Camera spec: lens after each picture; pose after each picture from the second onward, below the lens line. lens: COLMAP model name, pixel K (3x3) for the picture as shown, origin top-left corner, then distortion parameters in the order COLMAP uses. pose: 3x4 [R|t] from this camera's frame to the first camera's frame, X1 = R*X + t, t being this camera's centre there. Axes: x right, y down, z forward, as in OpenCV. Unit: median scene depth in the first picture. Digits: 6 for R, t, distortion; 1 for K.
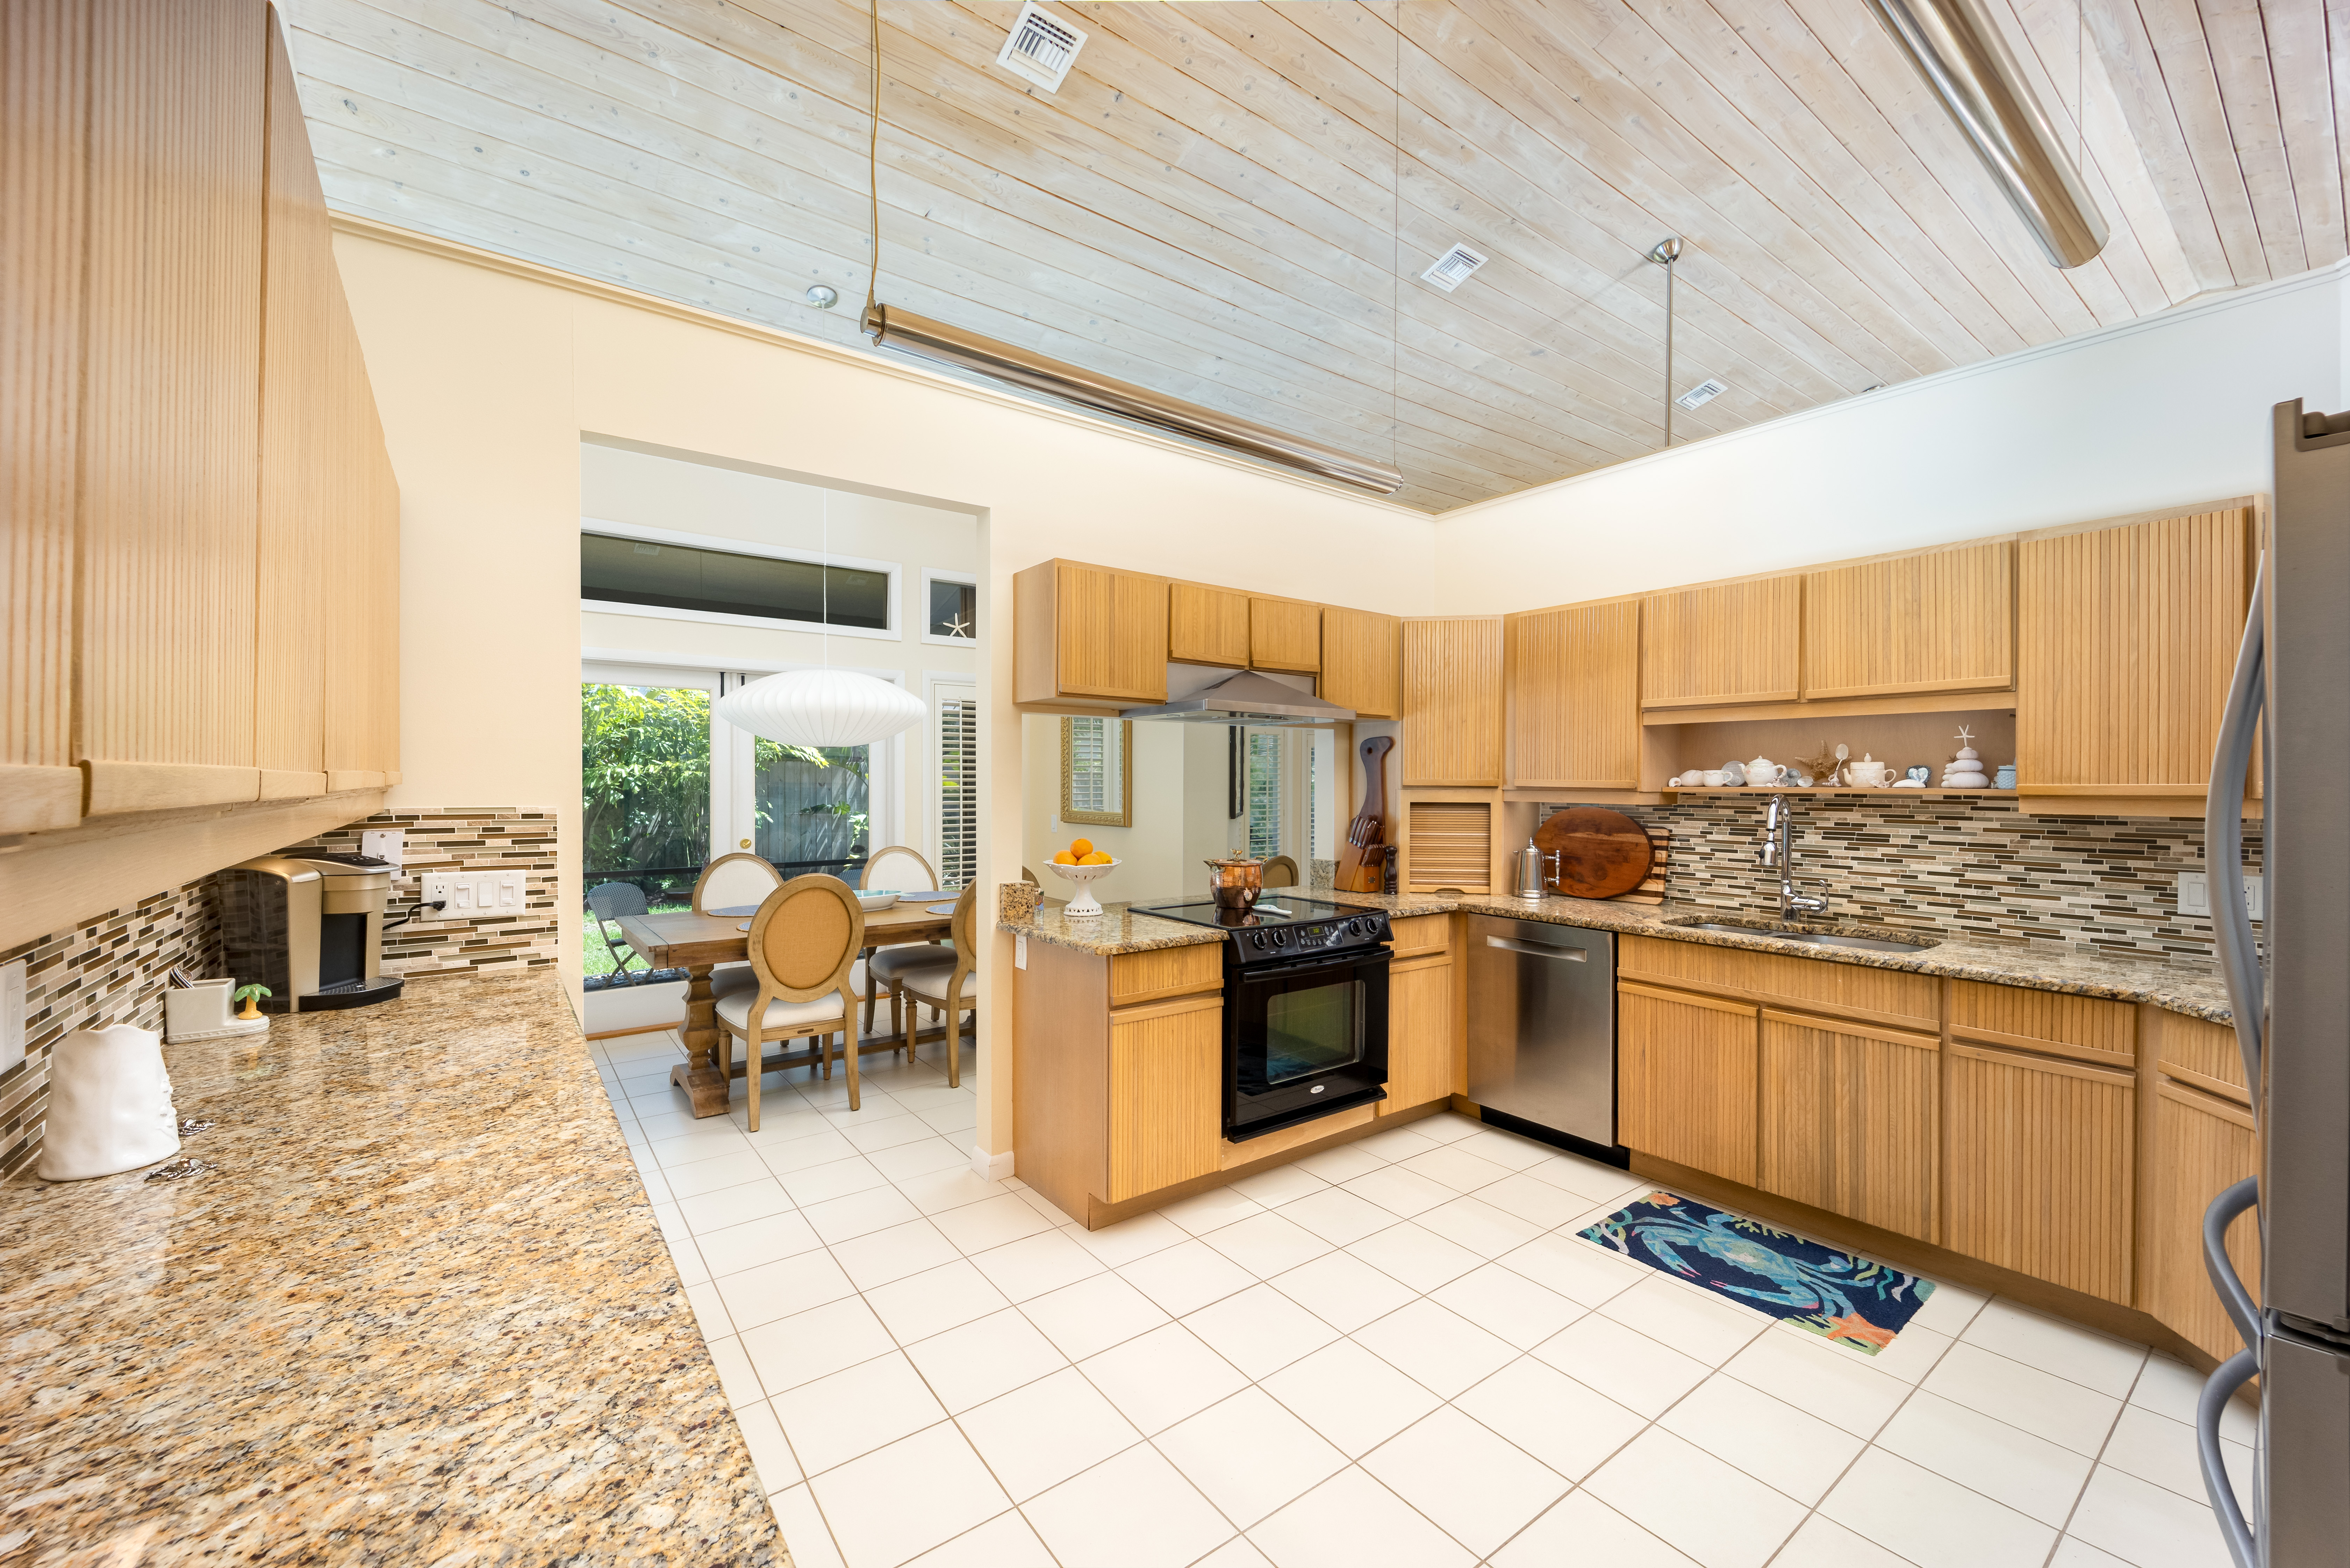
lens RADIAL K [[943.1, 0, 1173.7], [0, 943.1, 777.3], [0, 0, 1]] dist [0.033303, -0.021173]
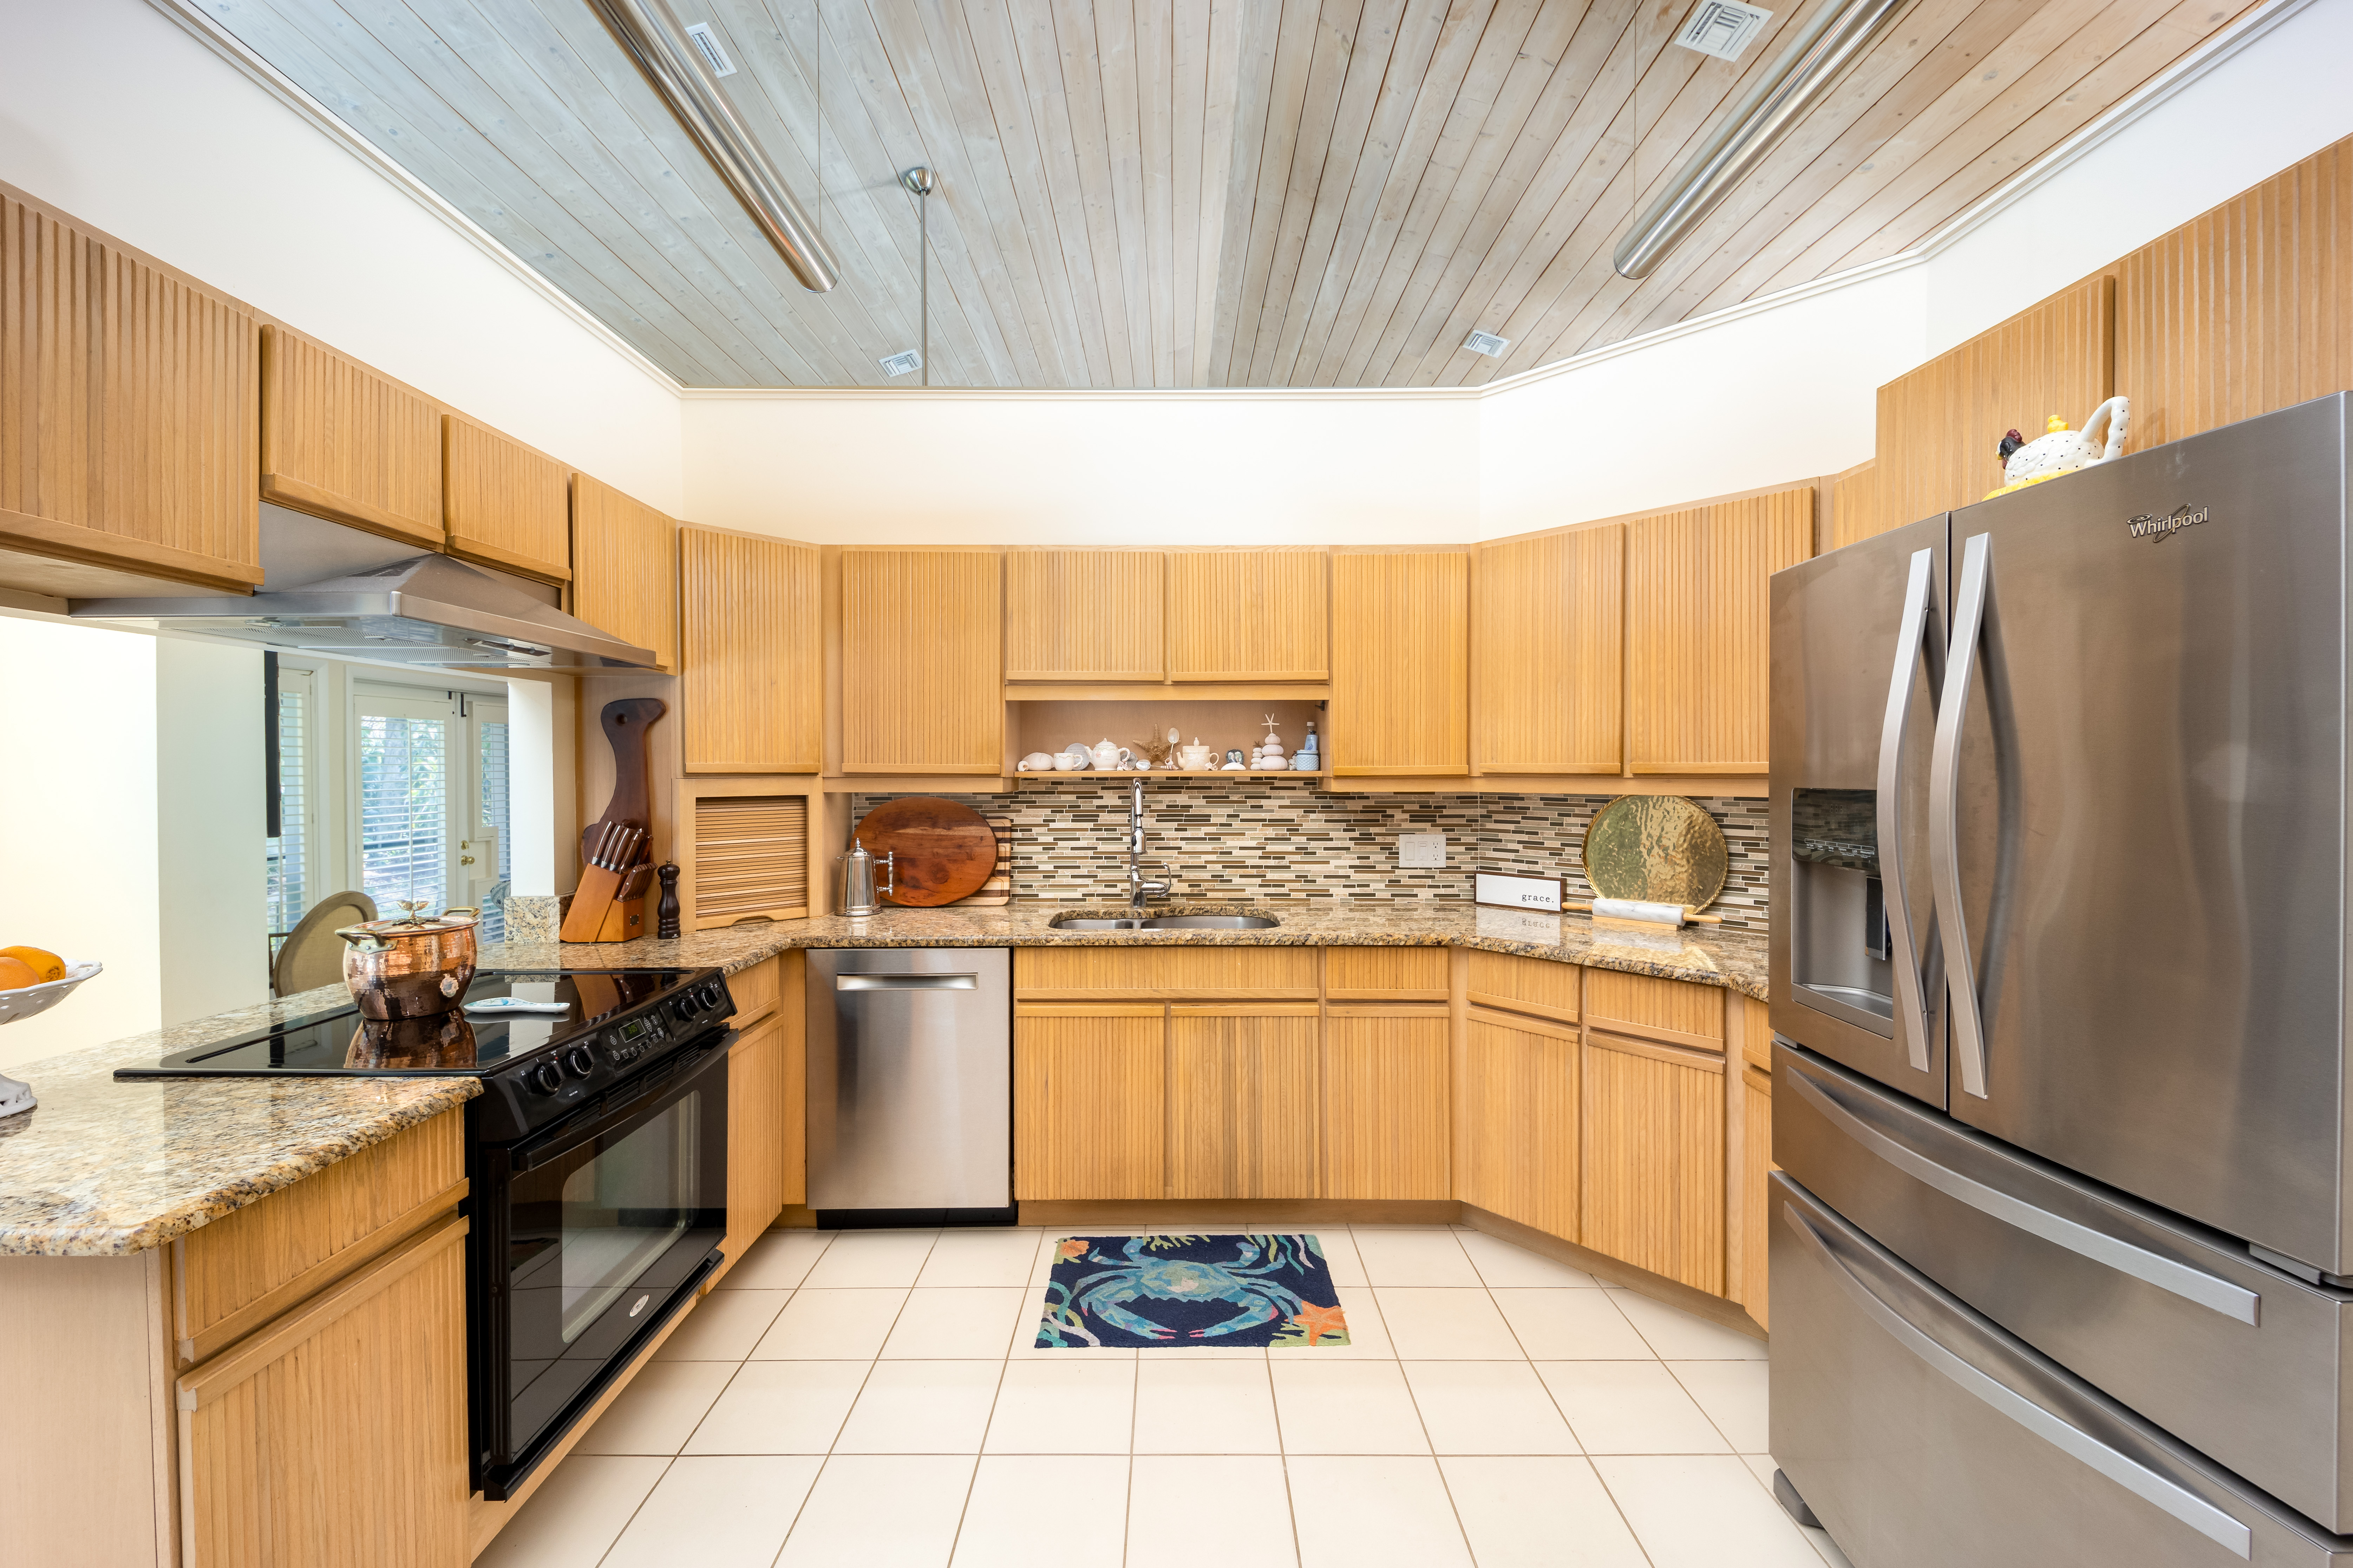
lens RADIAL K [[944.4, 0, 1175.2], [0, 944.4, 777.3], [0, 0, 1]] dist [0.033303, -0.021173]
pose [[0.596734, -0.014280, 0.802312, -0.118662], [0.000912, 0.999853, 0.017118, 0.000574], [-0.802438, -0.009483, 0.596660, 0.414525]]
